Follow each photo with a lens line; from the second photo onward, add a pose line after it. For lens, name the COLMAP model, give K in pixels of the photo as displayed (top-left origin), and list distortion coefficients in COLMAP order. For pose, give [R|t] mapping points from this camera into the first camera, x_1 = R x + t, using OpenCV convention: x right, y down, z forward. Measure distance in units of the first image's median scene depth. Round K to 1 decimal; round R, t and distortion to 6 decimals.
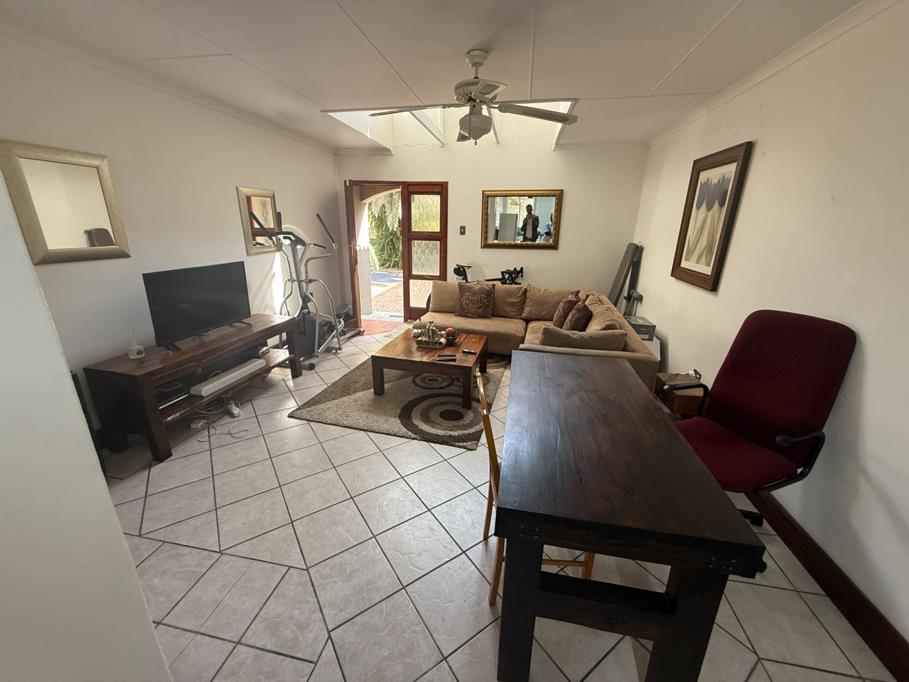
lens RADIAL K [[360.7, 0, 454.5], [0, 360.7, 341.0], [0, 0, 1]] dist [-0.001549, -0.000447]
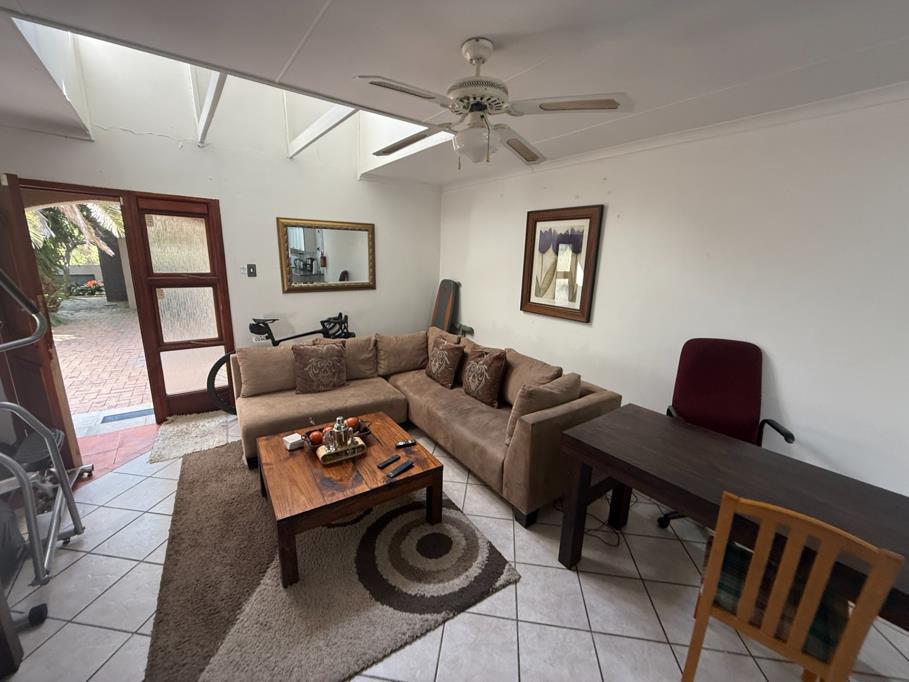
lens RADIAL K [[360.7, 0, 454.5], [0, 360.7, 341.0], [0, 0, 1]] dist [-0.001549, -0.000447]
pose [[0.675721, -0.164128, 0.718654, -0.254794], [0.213857, 0.976618, 0.021962, -0.111919], [-0.705455, 0.138849, 0.695021, 0.273975]]
